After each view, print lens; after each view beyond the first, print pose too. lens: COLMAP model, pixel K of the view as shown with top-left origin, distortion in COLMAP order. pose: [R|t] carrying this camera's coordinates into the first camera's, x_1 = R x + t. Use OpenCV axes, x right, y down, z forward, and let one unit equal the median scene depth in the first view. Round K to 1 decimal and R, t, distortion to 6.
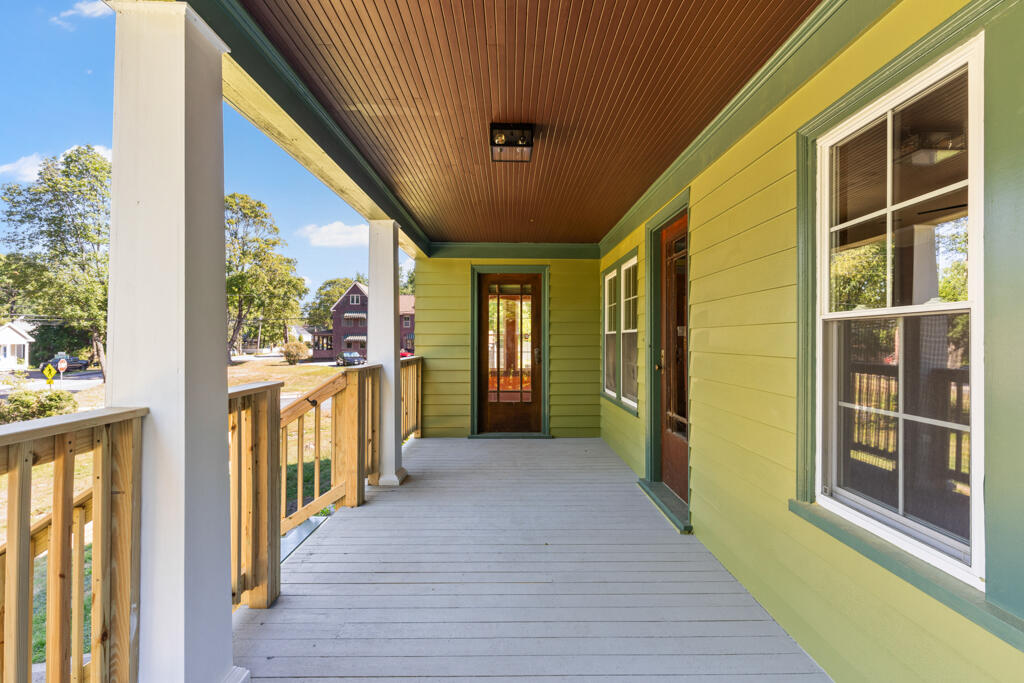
lens RADIAL K [[499.3, 0, 506.4], [0, 499.3, 338.8], [0, 0, 1]] dist [0.001627, 0.000651]
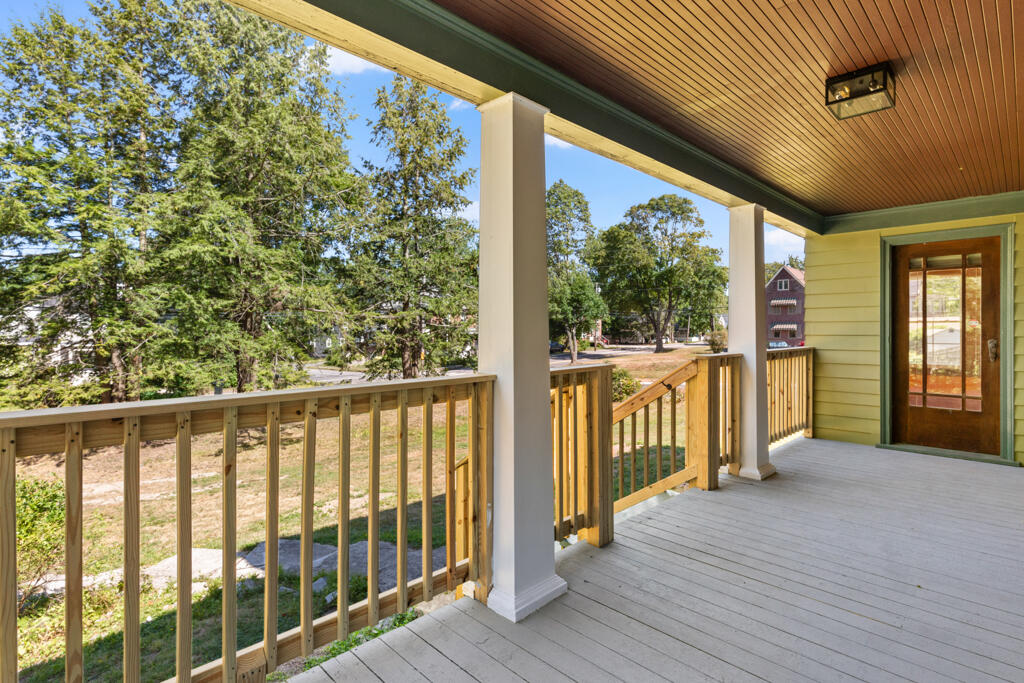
lens RADIAL K [[499.3, 0, 522.1], [0, 499.3, 336.7], [0, 0, 1]] dist [0.001627, 0.000651]
pose [[0.709843, 0.008423, -0.704310, 0.128797], [0.004419, 0.999856, 0.016411, -0.000059], [0.704346, -0.014762, 0.709703, 0.000762]]
